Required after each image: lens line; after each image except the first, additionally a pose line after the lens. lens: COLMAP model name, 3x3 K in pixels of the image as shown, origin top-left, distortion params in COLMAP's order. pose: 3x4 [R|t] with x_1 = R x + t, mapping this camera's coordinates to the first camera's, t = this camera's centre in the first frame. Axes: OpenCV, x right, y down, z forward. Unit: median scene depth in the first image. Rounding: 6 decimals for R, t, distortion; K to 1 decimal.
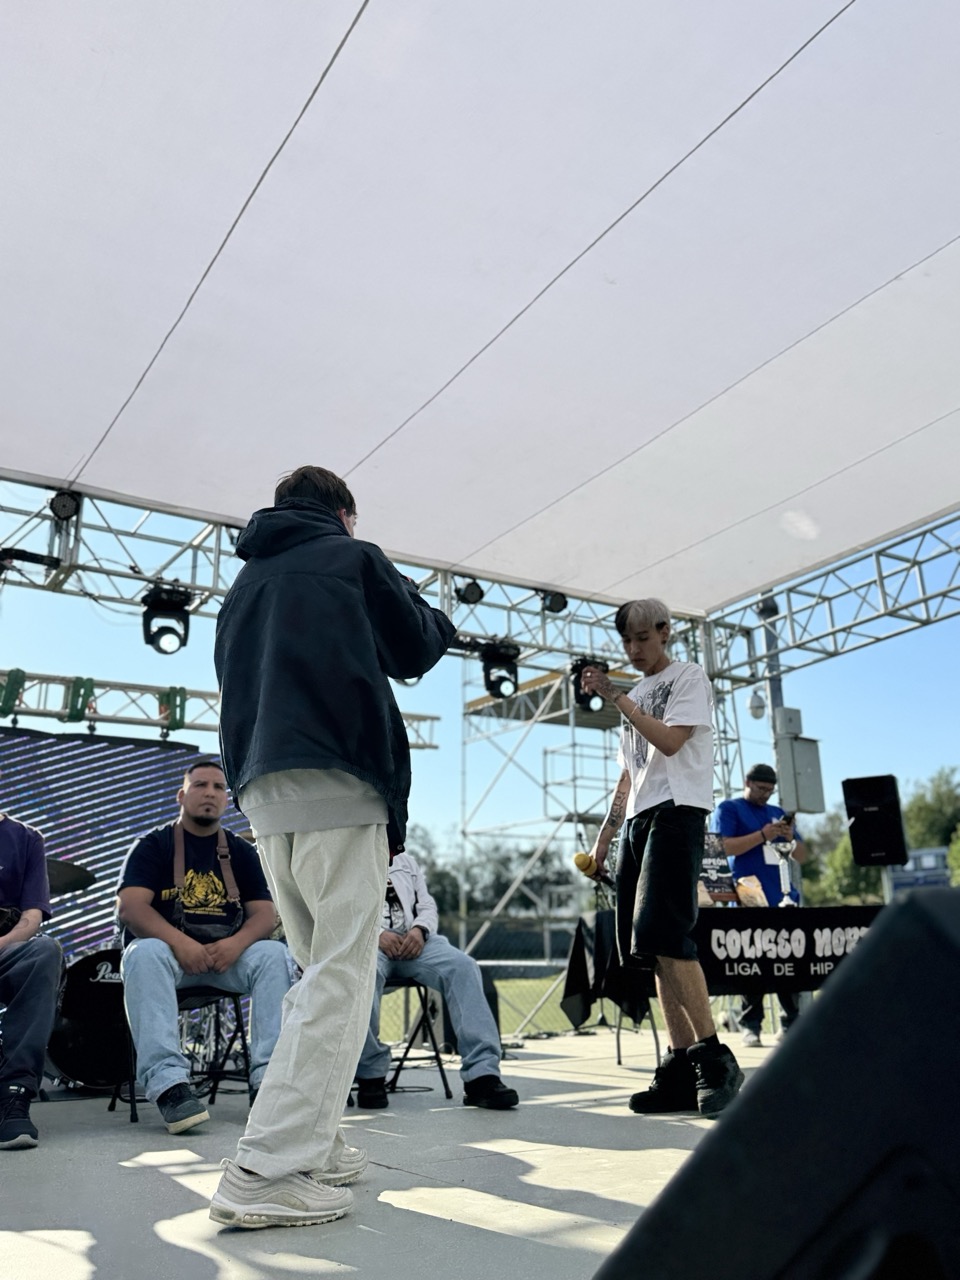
lens RADIAL K [[1071.7, 0, 484.5], [0, 1071.7, 638.7], [0, 0, 1]] dist [0.186716, -0.400946]
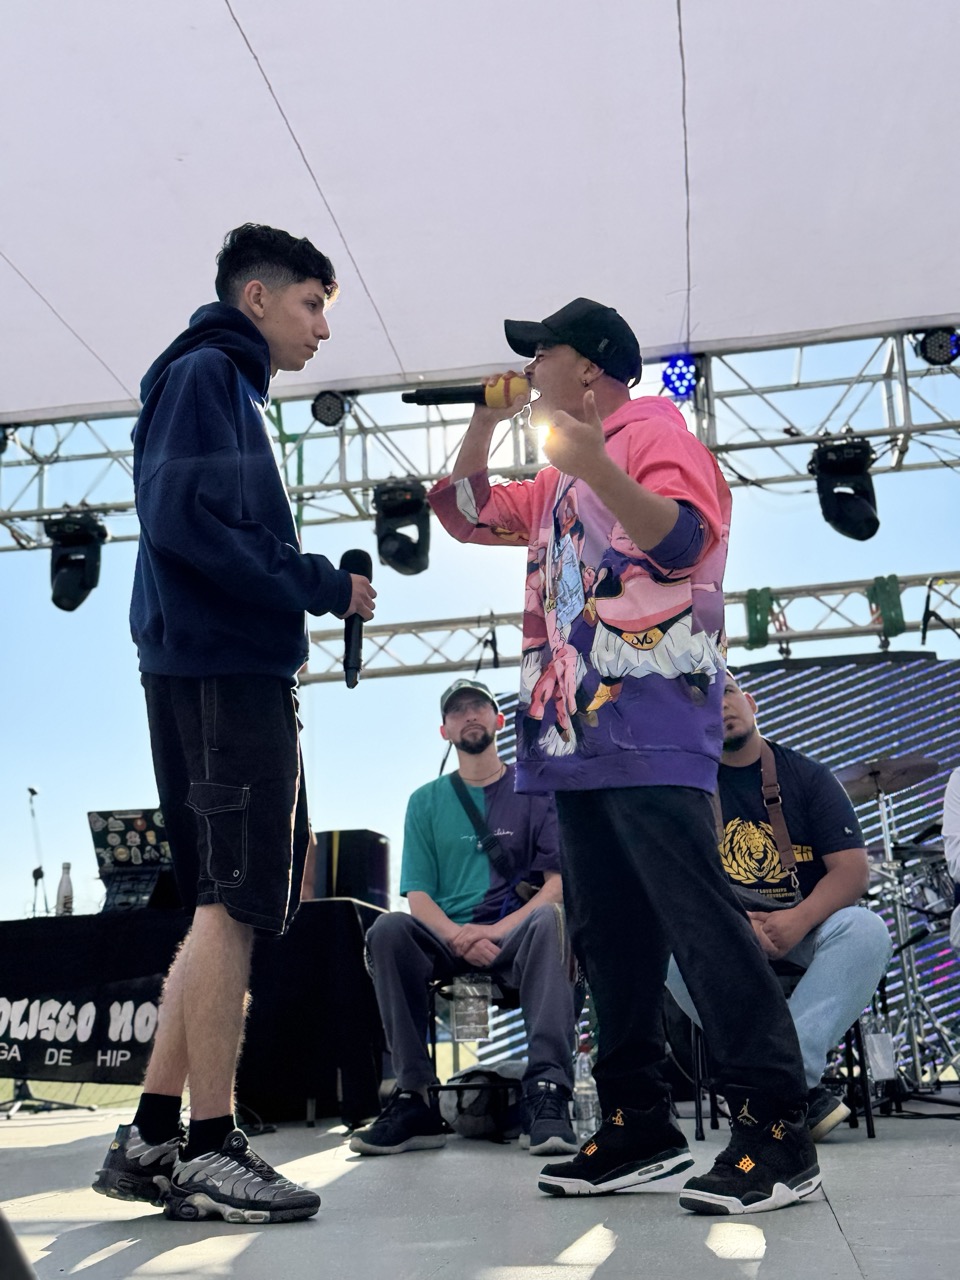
lens RADIAL K [[1463.0, 0, 480.0], [0, 1463.0, 640.0], [0, 0, 1]] dist [0.172749, -0.007130]
pose [[0.748320, -0.180820, -0.638218, 0.131076], [0.220721, 0.975180, -0.017489, 0.043652], [0.625540, -0.127781, 0.769657, 0.077941]]
